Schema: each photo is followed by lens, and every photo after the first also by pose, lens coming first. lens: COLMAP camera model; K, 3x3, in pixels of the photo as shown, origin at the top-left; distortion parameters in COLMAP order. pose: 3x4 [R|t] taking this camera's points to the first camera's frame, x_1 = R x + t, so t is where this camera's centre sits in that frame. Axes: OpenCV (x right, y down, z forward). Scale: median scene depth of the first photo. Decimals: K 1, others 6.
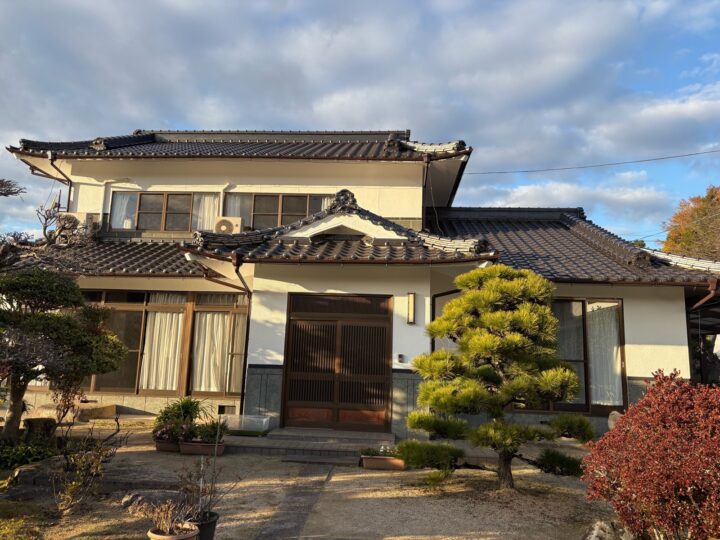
lens RADIAL K [[549.0, 0, 355.1], [0, 549.0, 262.8], [0, 0, 1]] dist [0.003023, -0.000243]
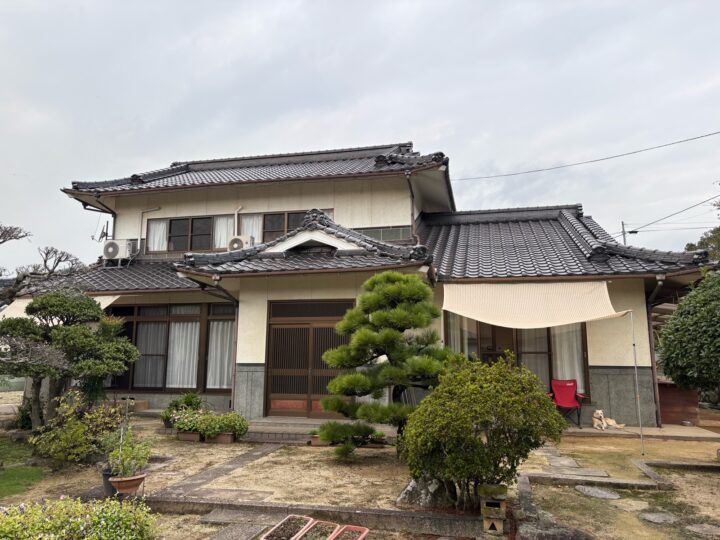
lens RADIAL K [[545.7, 0, 360.0], [0, 545.7, 270.0], [0, 0, 1]] dist [-0.029792, -0.000980]
pose [[0.987940, -0.051704, -0.145949, 0.183236], [0.052879, 0.998592, 0.004174, -0.004094], [0.145528, -0.011841, 0.989283, -0.082461]]
